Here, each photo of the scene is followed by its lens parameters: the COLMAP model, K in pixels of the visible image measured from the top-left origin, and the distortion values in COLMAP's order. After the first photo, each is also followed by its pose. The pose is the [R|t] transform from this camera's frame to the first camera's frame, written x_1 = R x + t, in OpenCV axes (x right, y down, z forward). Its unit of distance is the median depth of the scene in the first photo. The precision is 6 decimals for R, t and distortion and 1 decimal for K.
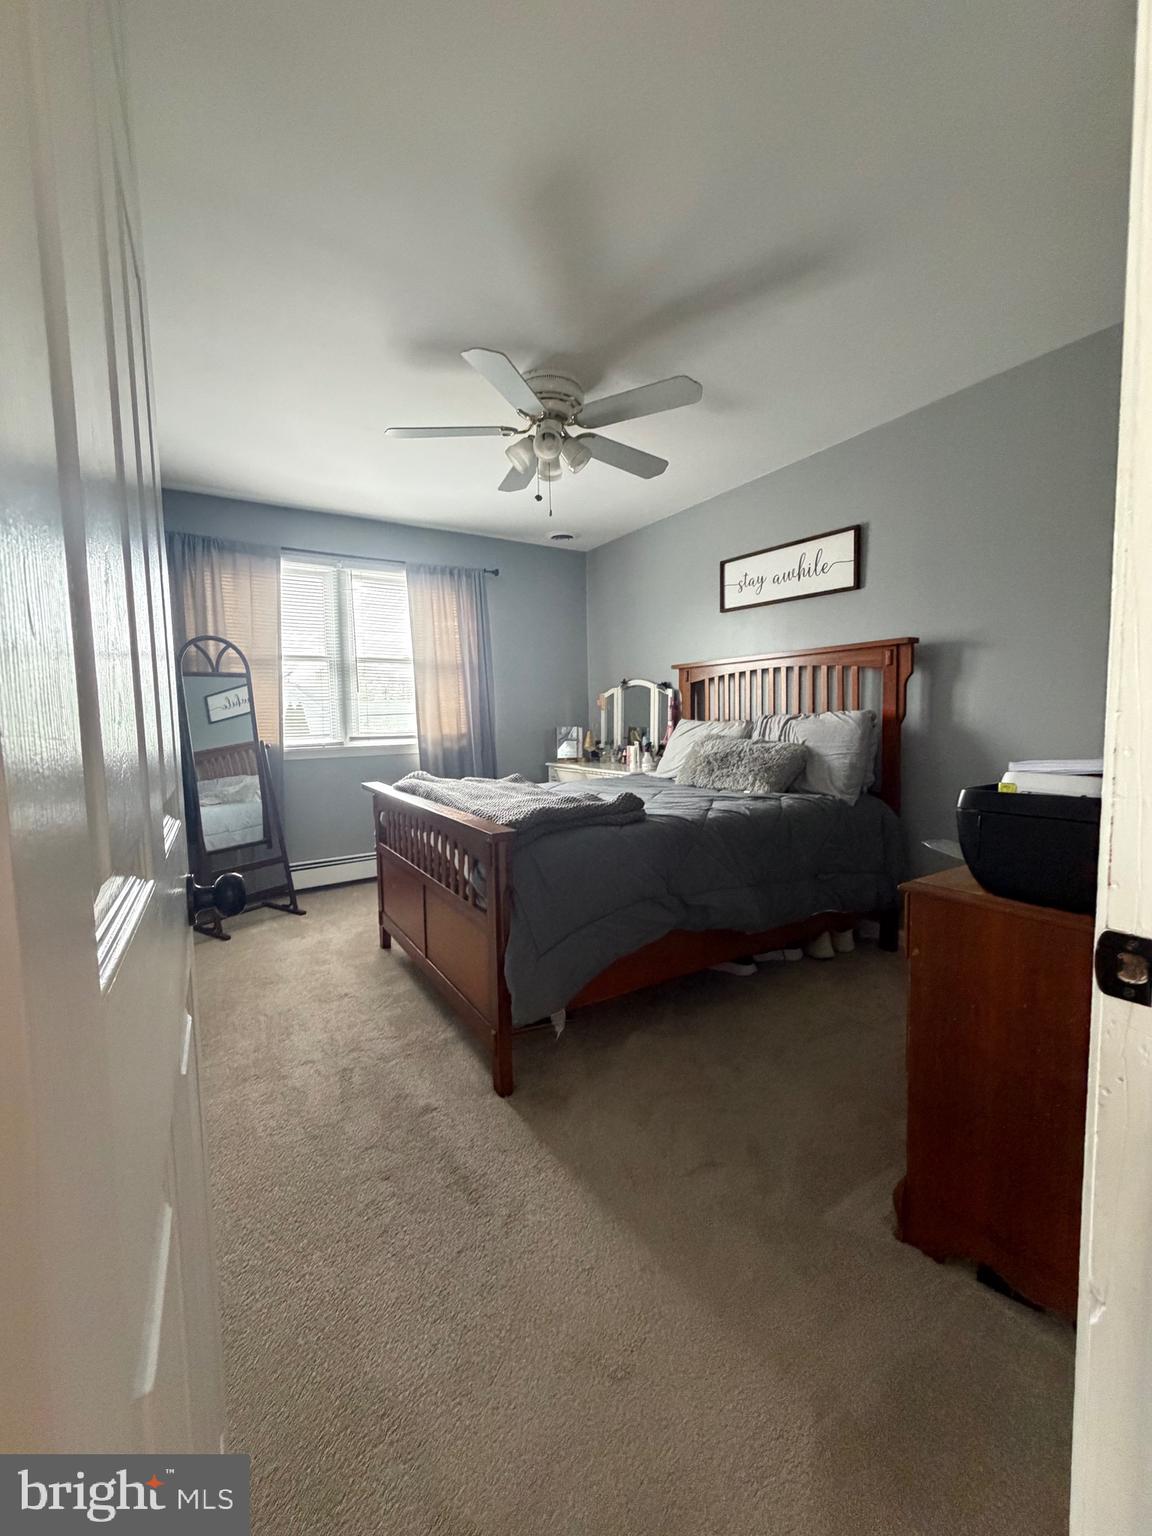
lens RADIAL K [[612.1, 0, 578.3], [0, 612.1, 765.9], [0, 0, 1]] dist [0.000203, -0.000108]
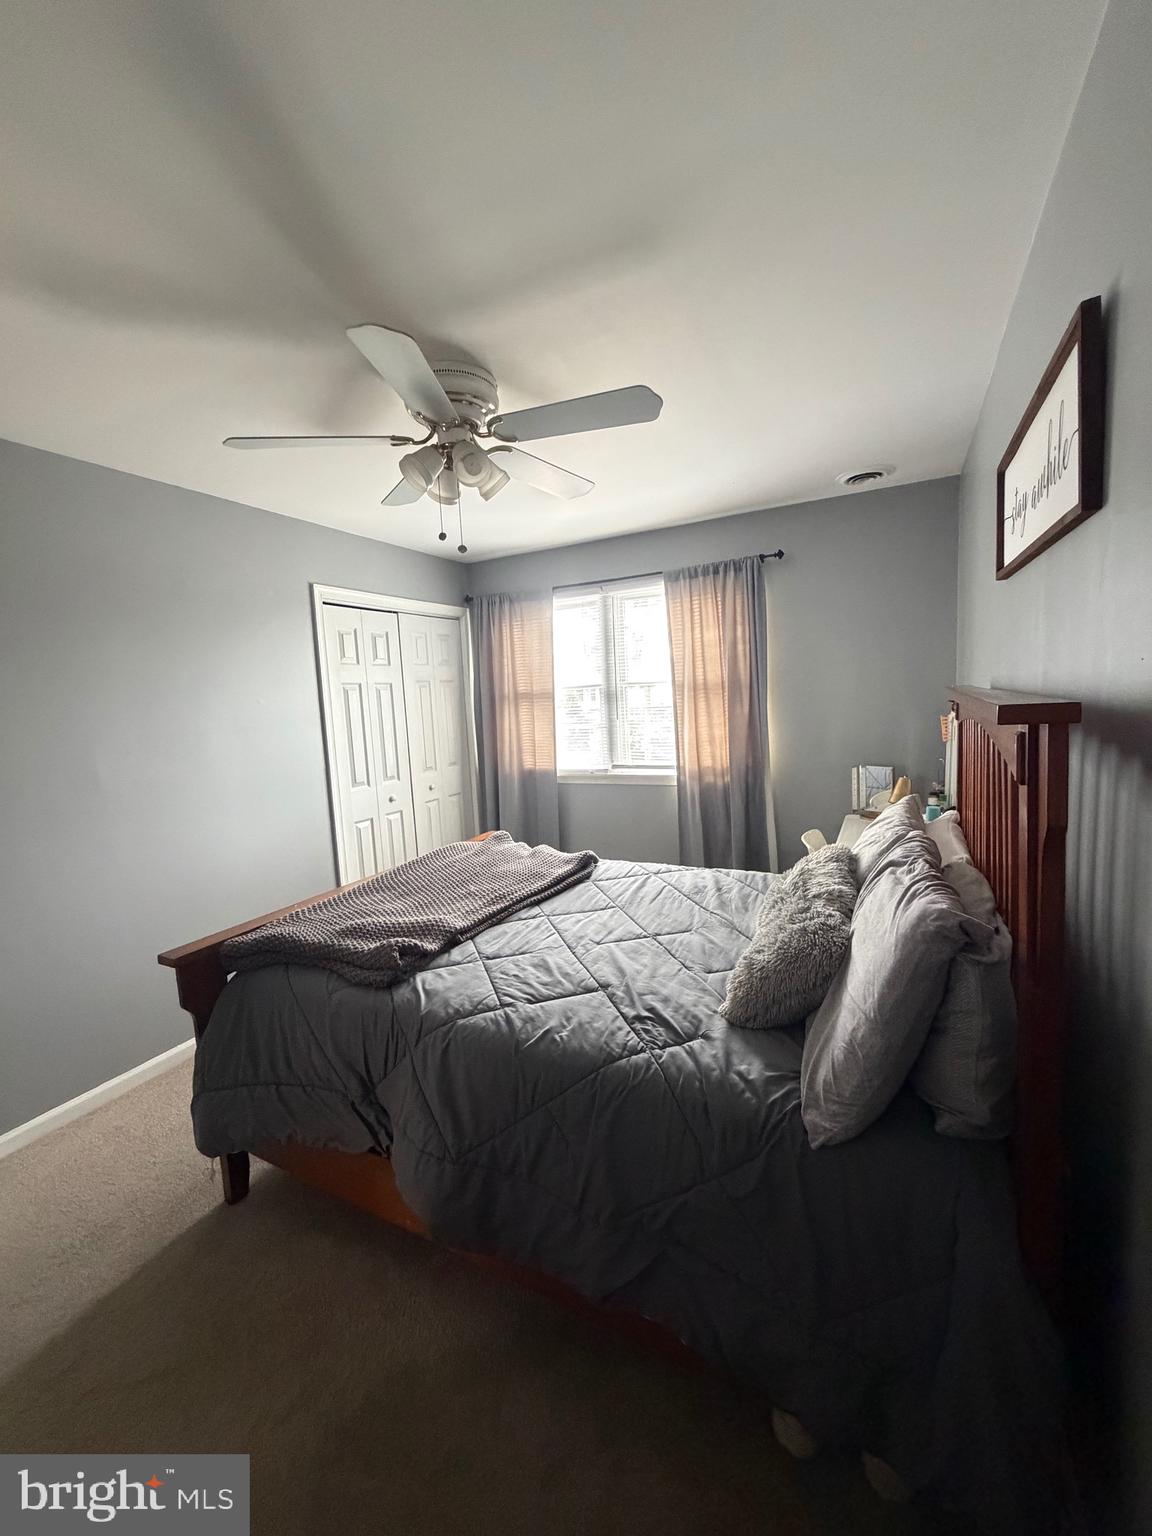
lens RADIAL K [[612.1, 0, 578.3], [0, 612.1, 765.9], [0, 0, 1]] dist [0.000203, -0.000108]
pose [[0.541579, 0.080407, -0.836796, 0.417691], [-0.023762, 0.996482, 0.080372, -0.121481], [0.840314, -0.023643, 0.541584, 0.411106]]
